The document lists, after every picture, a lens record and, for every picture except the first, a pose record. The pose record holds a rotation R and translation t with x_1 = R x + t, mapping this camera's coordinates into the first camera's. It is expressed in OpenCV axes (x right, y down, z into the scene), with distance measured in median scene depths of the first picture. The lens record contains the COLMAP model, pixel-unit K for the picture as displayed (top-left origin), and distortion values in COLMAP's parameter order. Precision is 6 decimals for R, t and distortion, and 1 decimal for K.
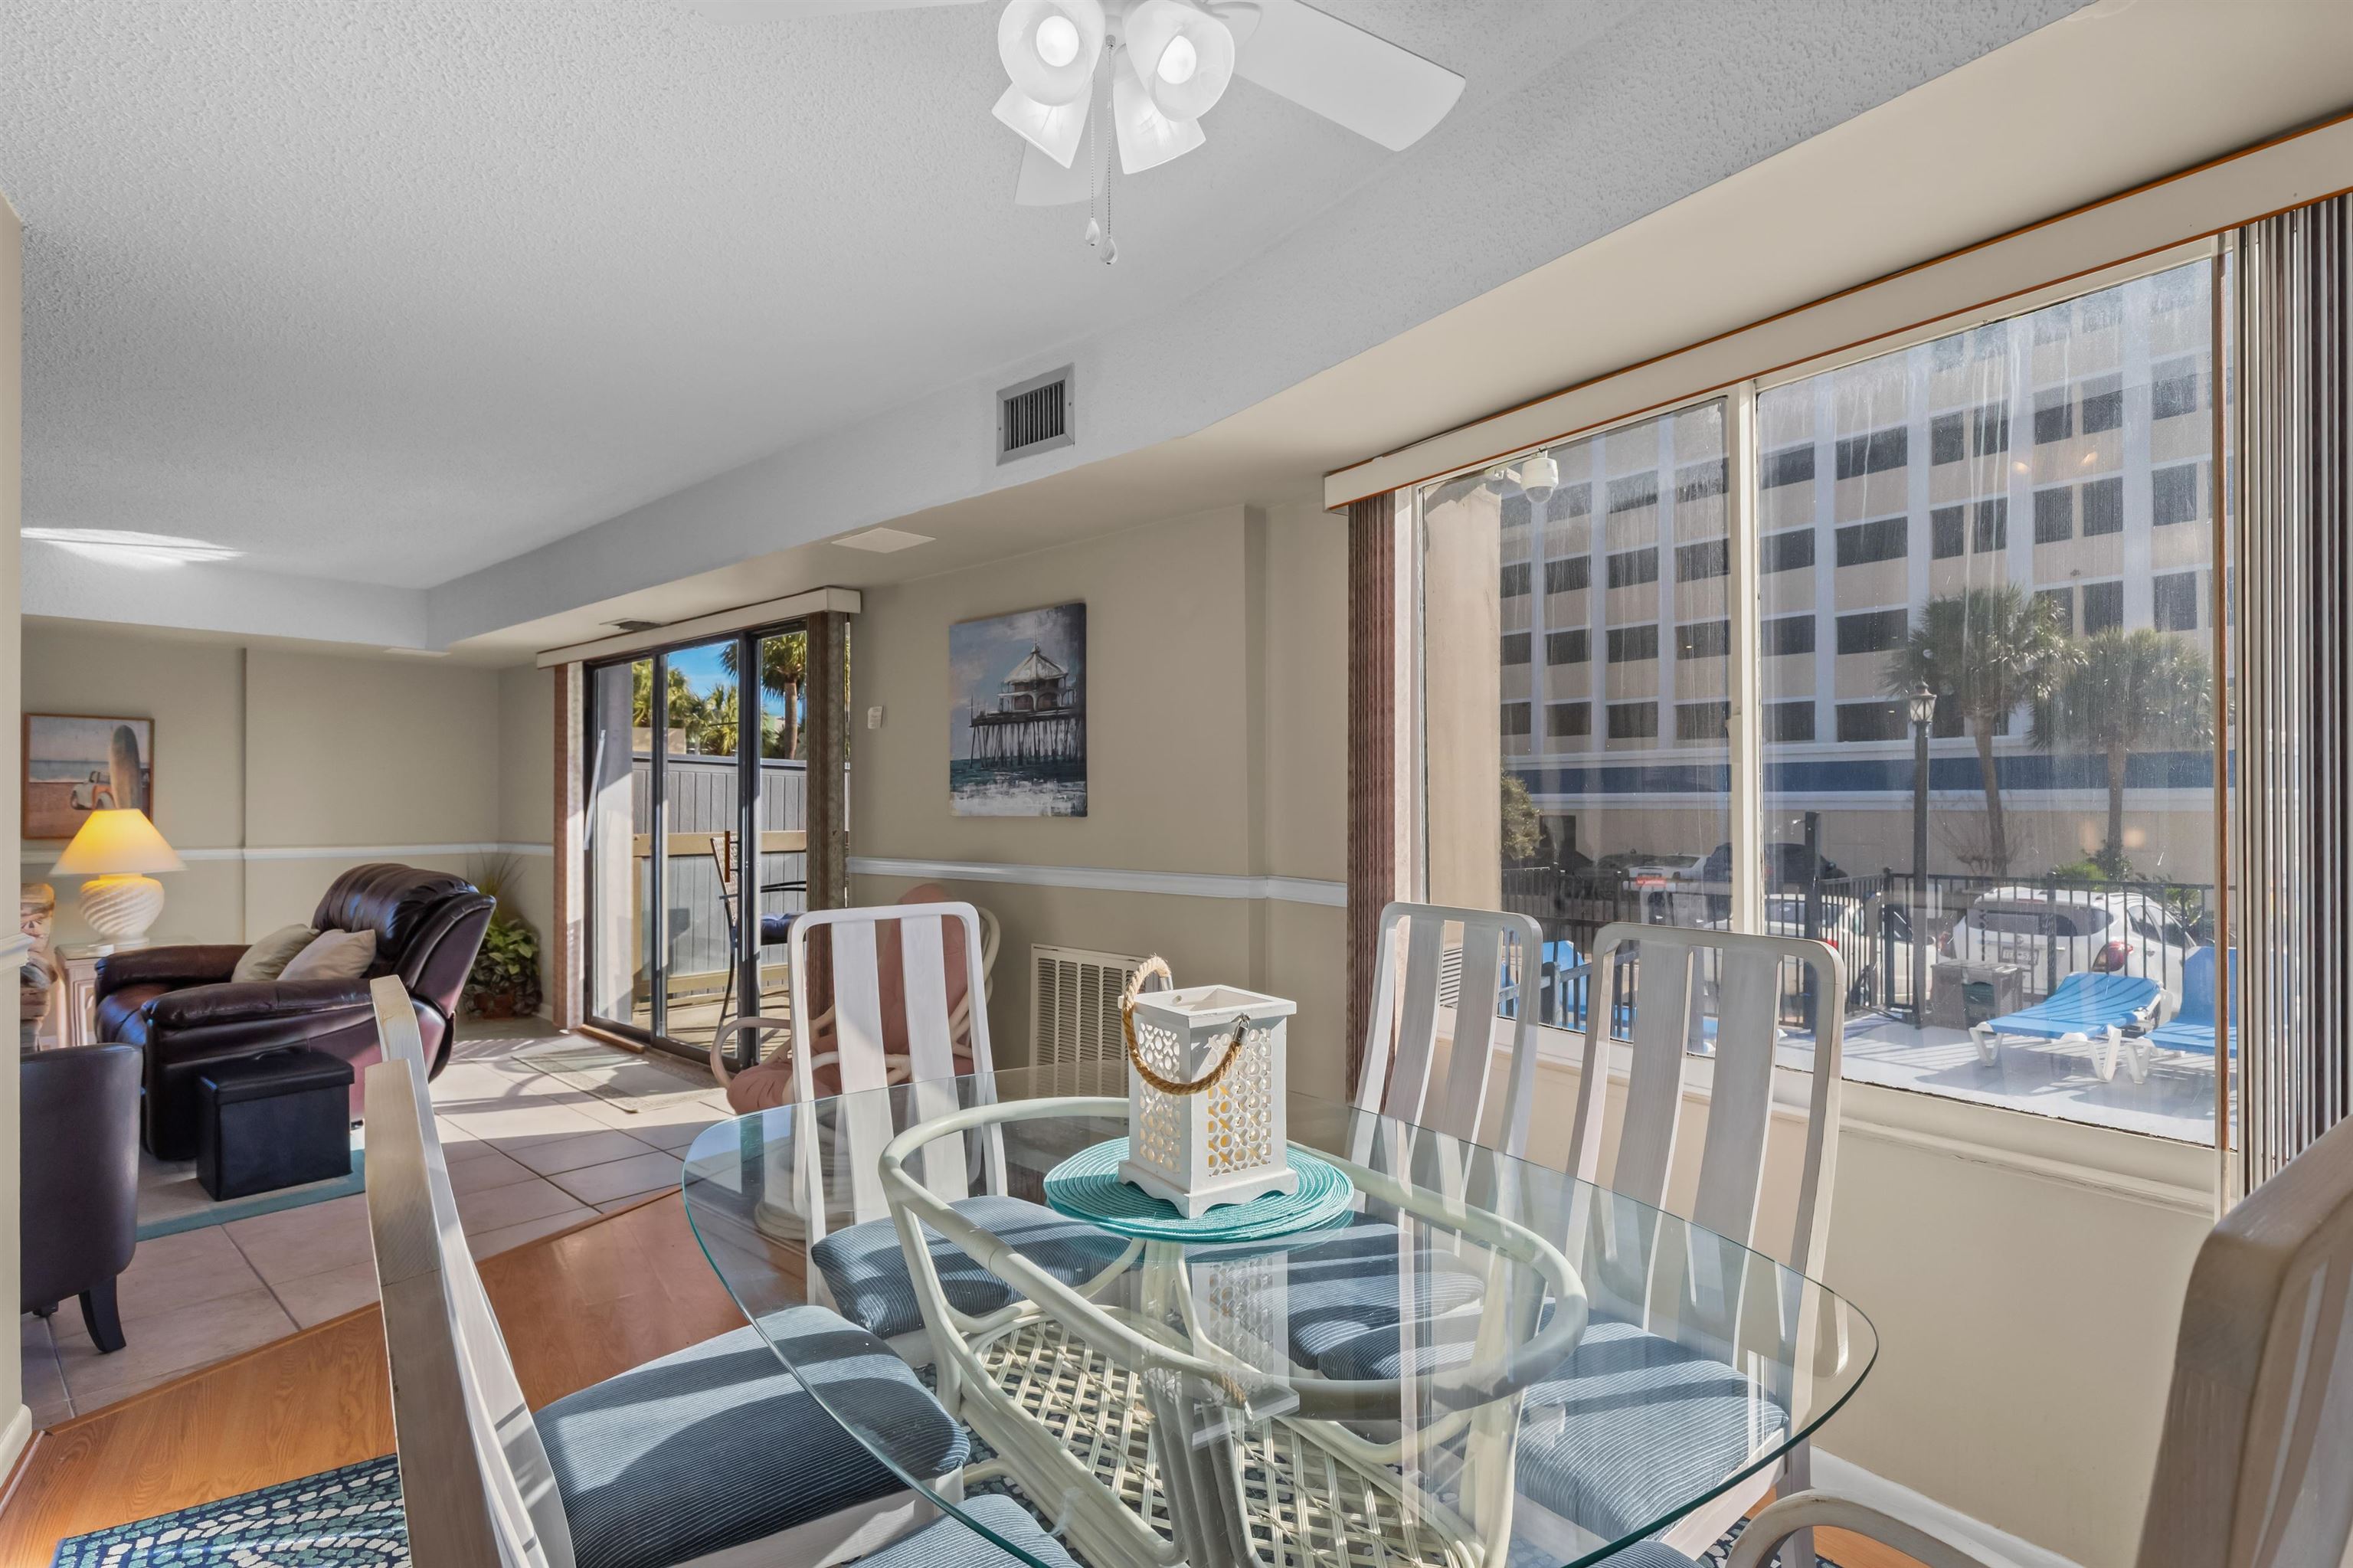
lens RADIAL K [[1154.8, 0, 1183.8], [0, 1154.8, 798.0], [0, 0, 1]] dist [0.002114, 0.000063]
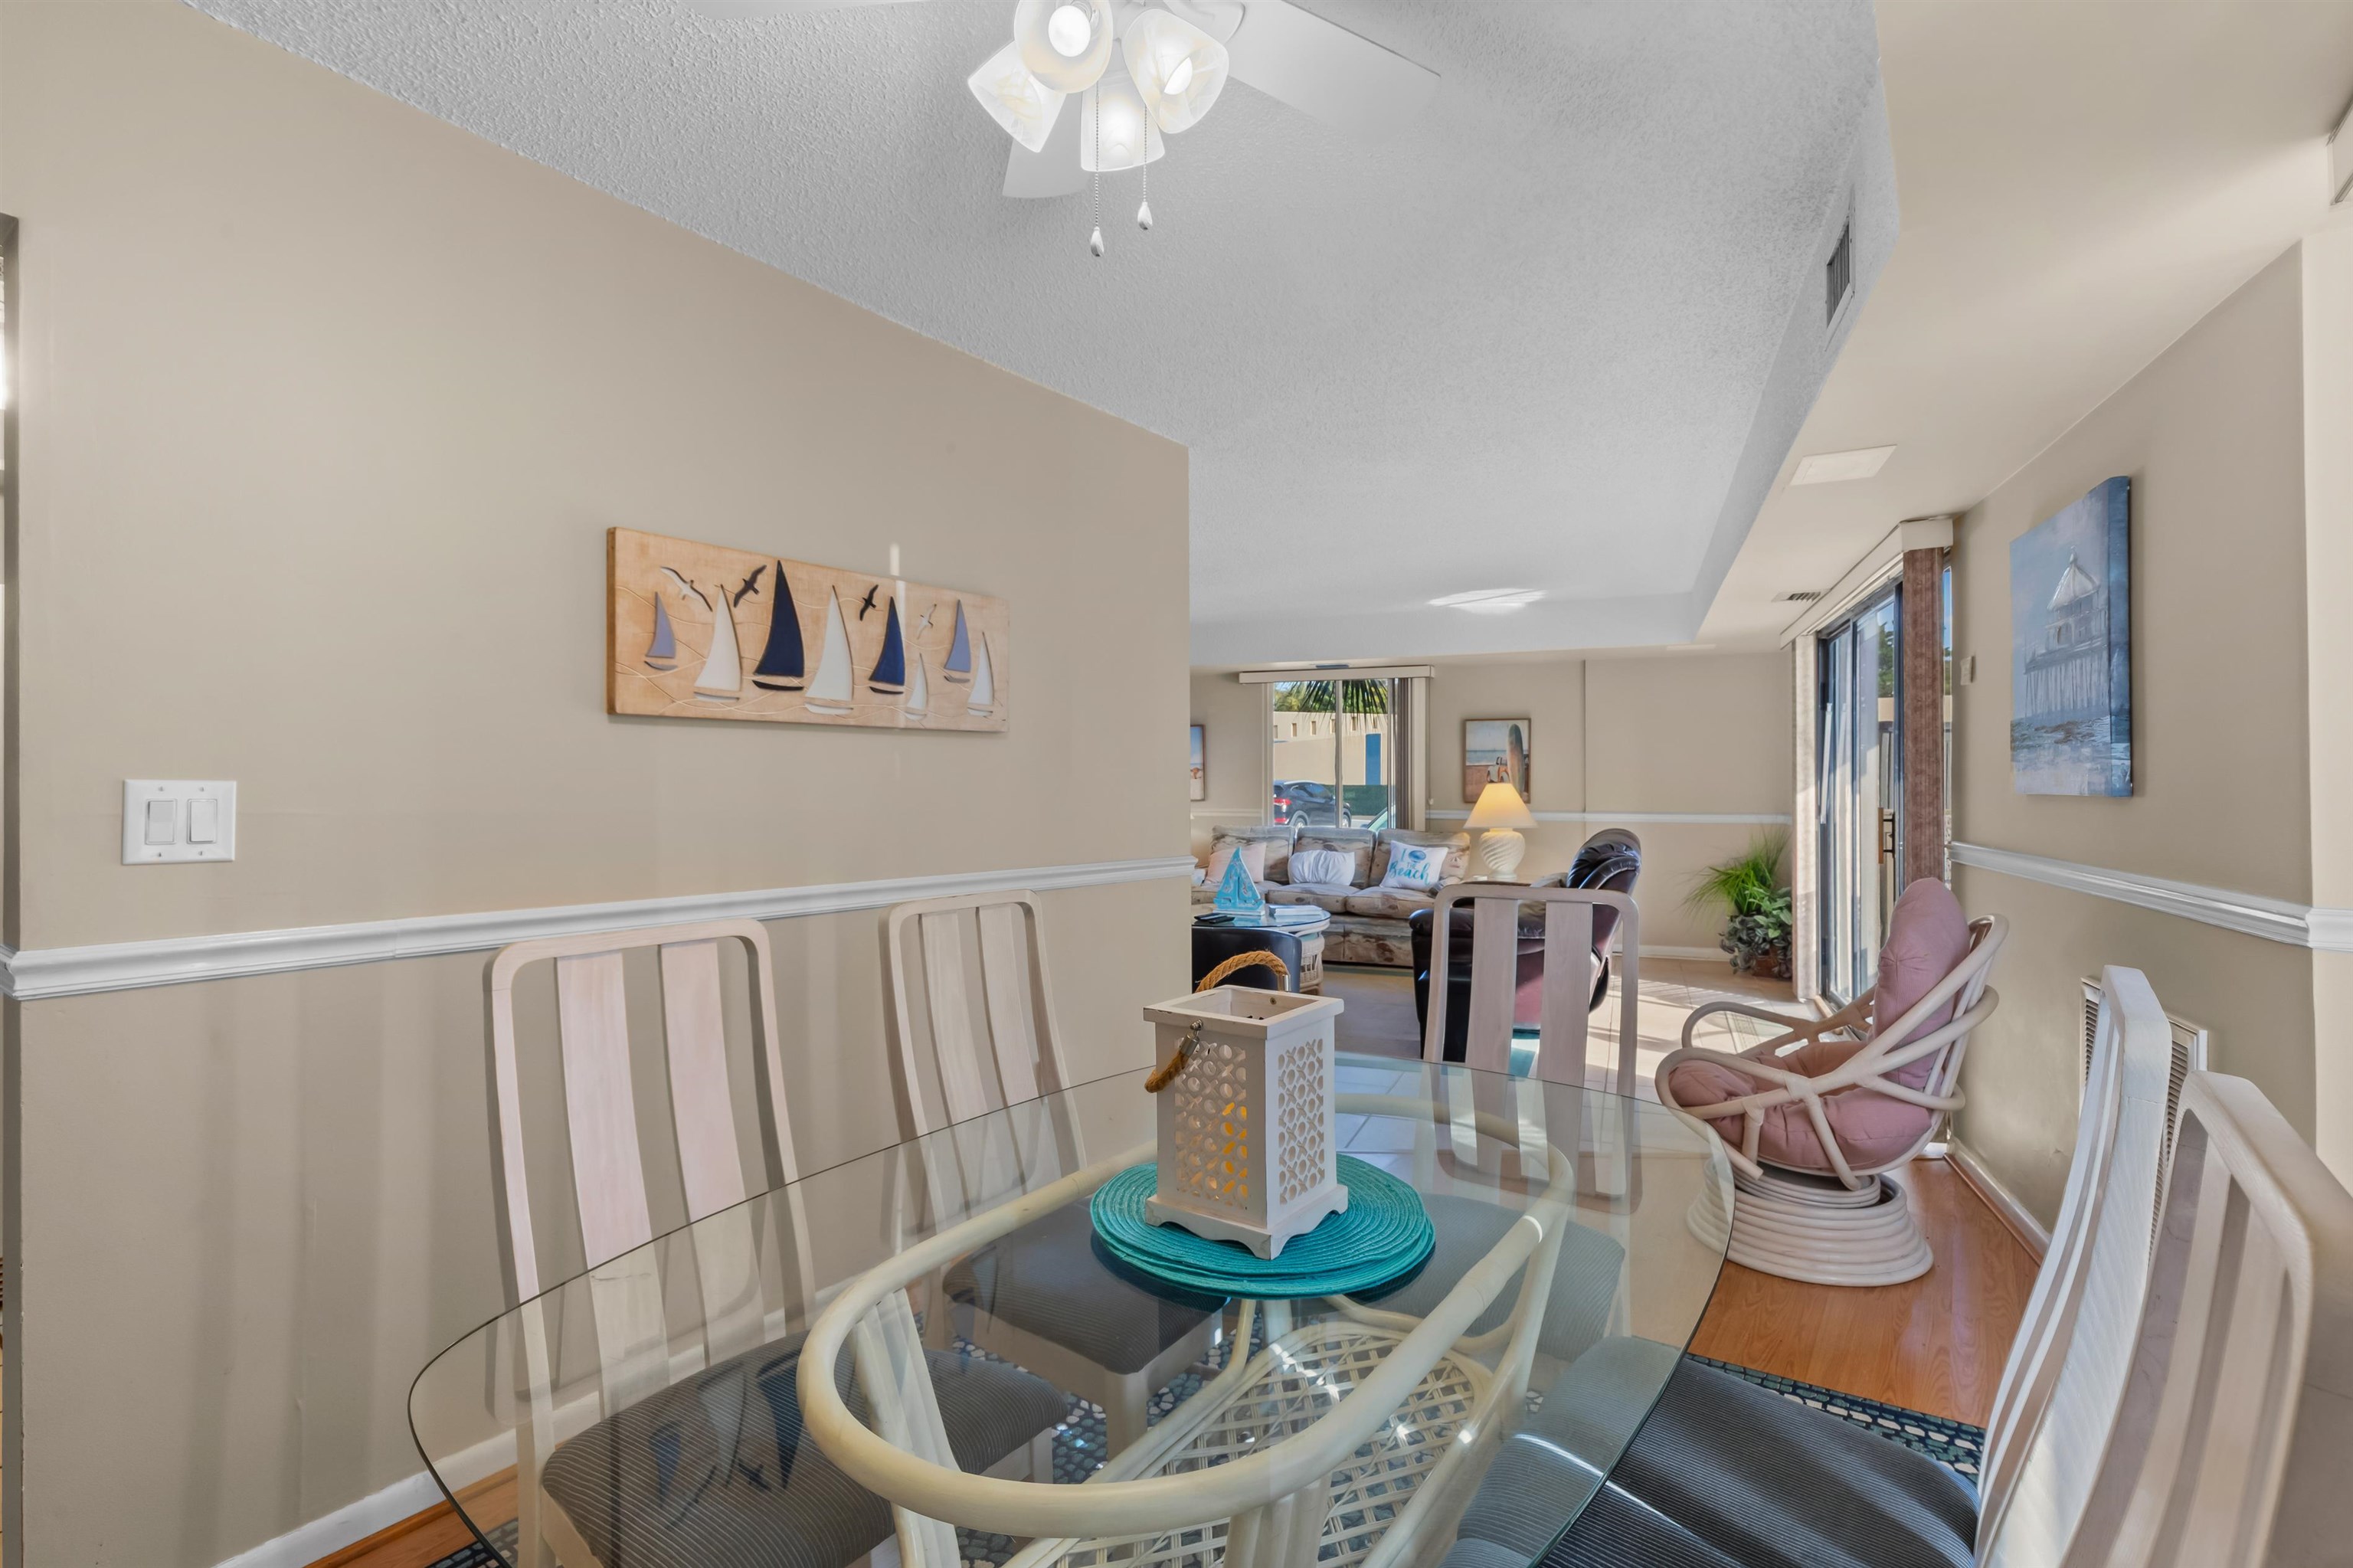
lens RADIAL K [[1078.5, 0, 1181.4], [0, 1078.5, 790.6], [0, 0, 1]] dist [0.007787, -0.000291]
pose [[0.331945, 0.007605, -0.943268, 0.222395], [0.007897, 0.999910, 0.010840, 0.001144], [0.943266, -0.011047, 0.331855, 0.188747]]
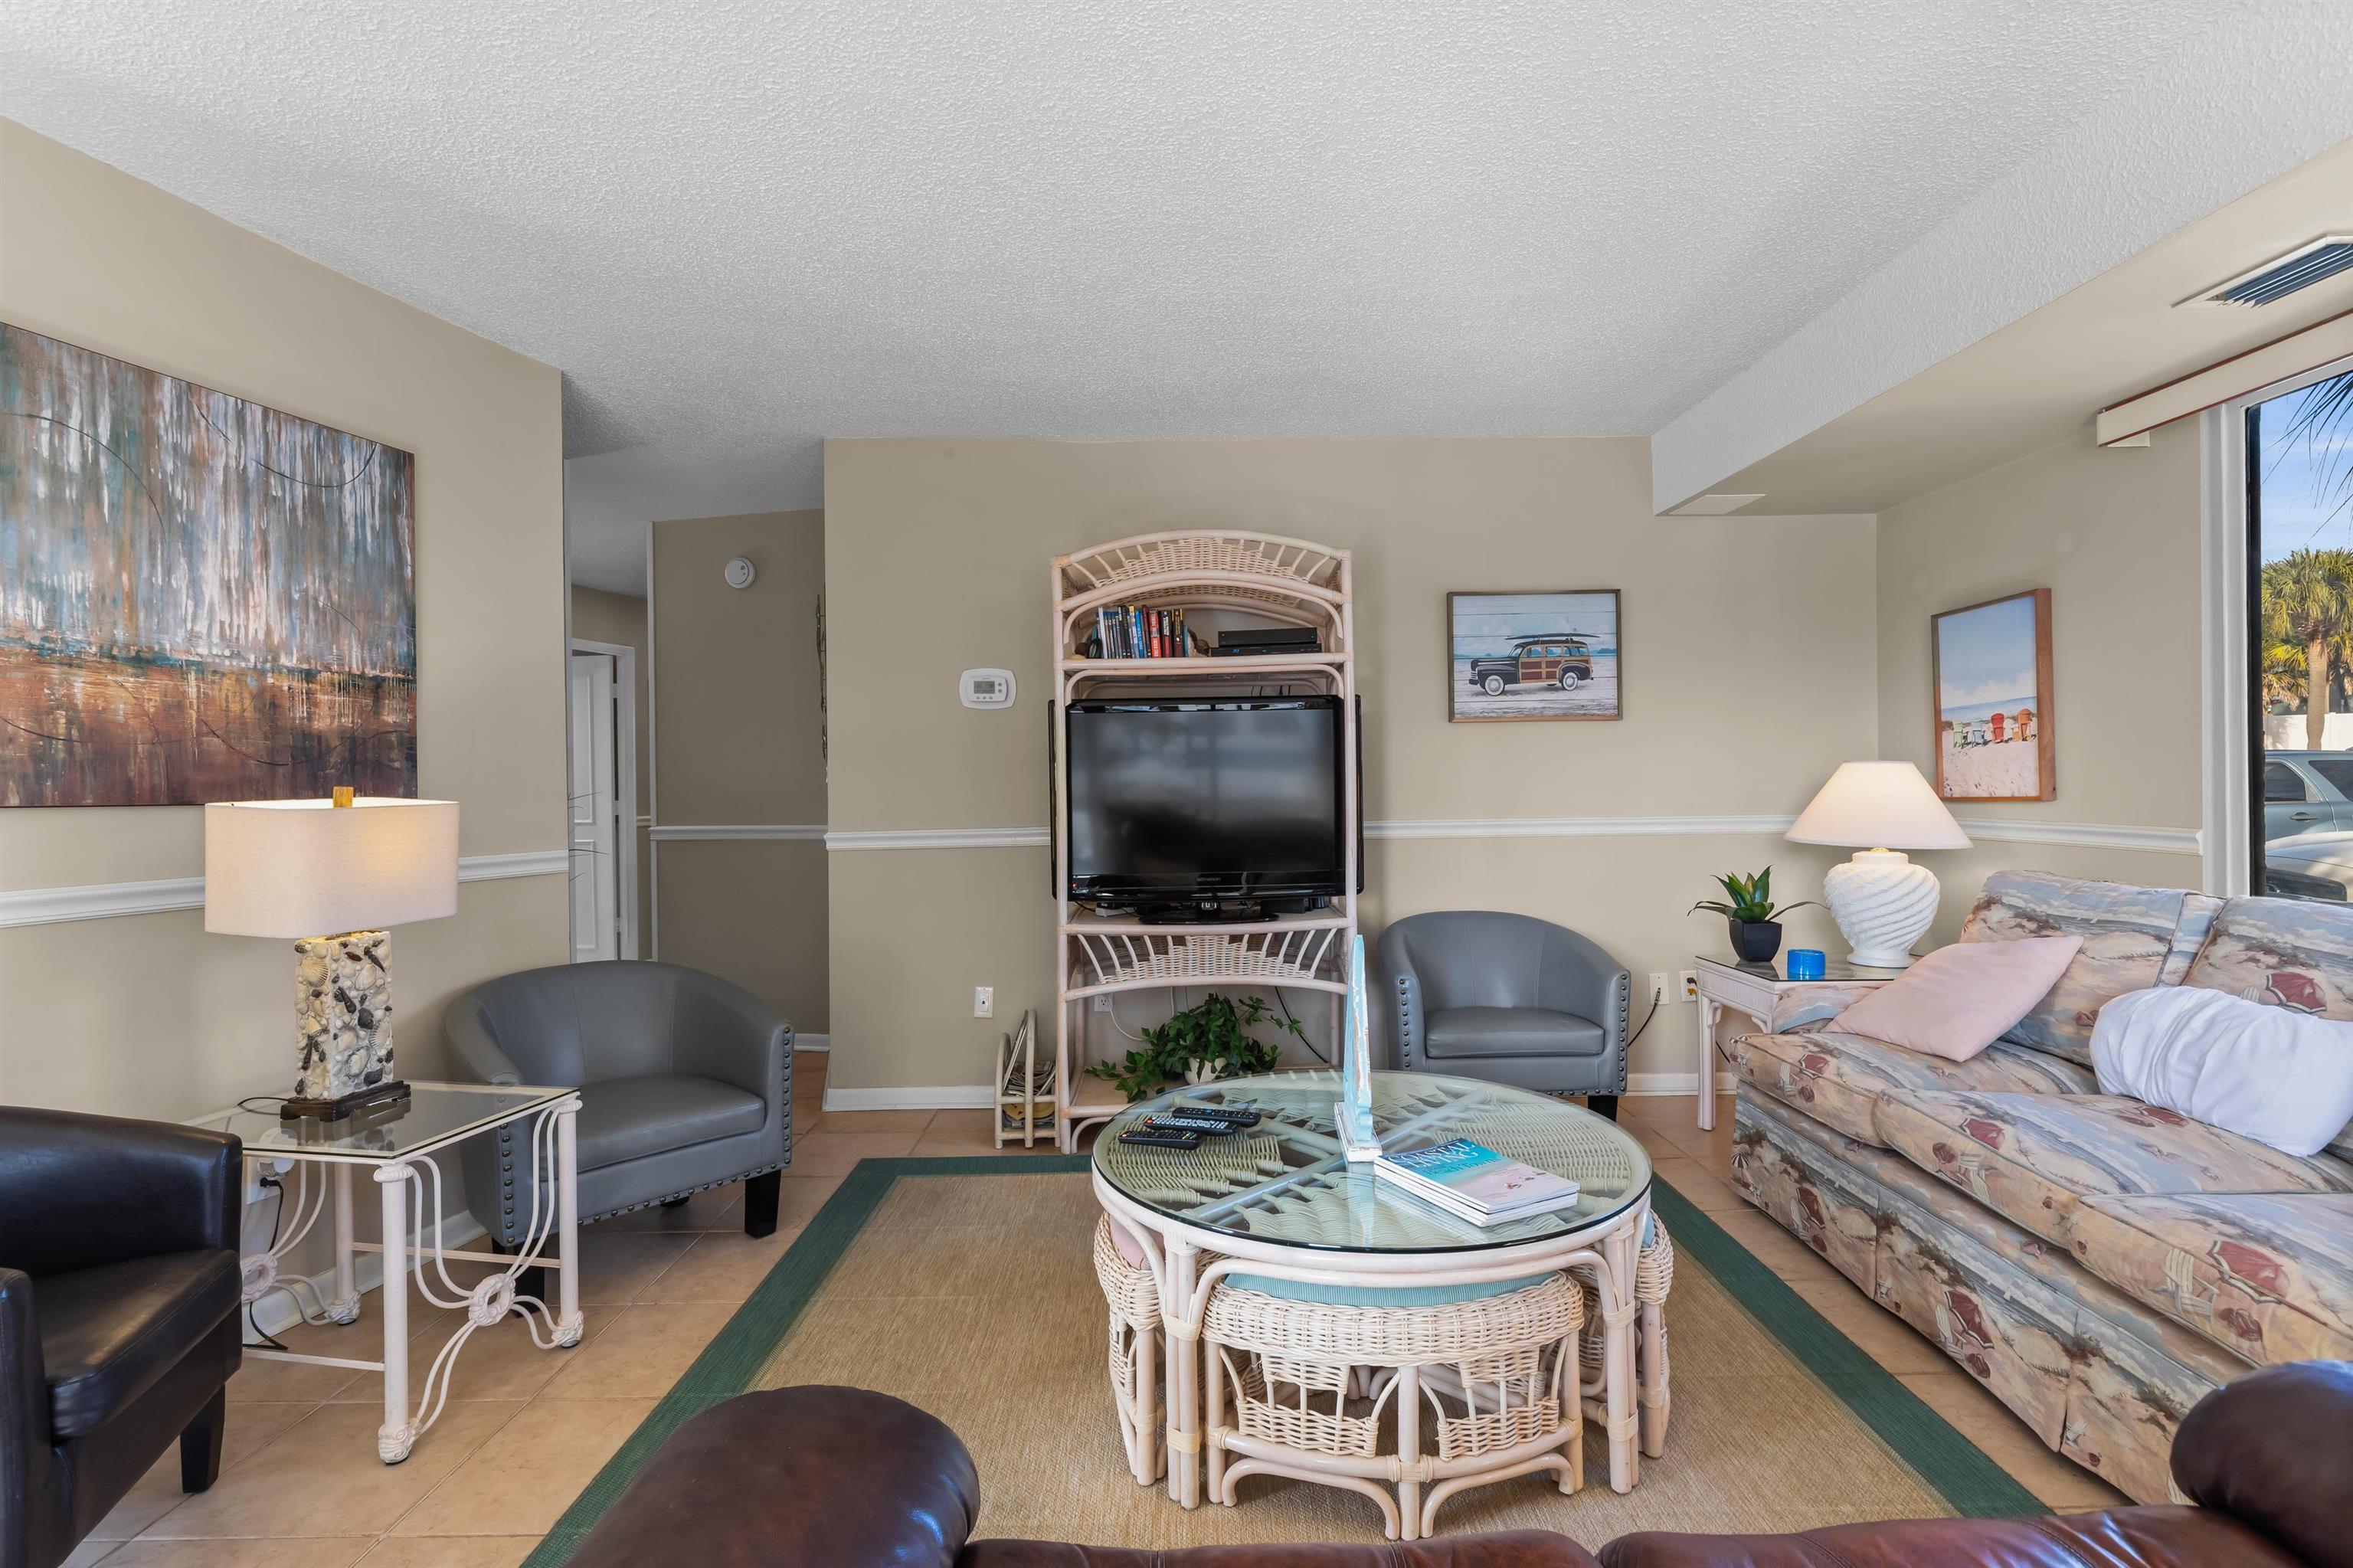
lens RADIAL K [[1125.4, 0, 1186.5], [0, 1125.4, 787.5], [0, 0, 1]] dist [0.002942, -0.000240]
pose [[-0.741980, 0.010721, -0.670336, -0.553438], [0.015089, 0.999886, -0.000710, 0.021004], [0.670252, -0.010642, -0.742057, 0.909537]]
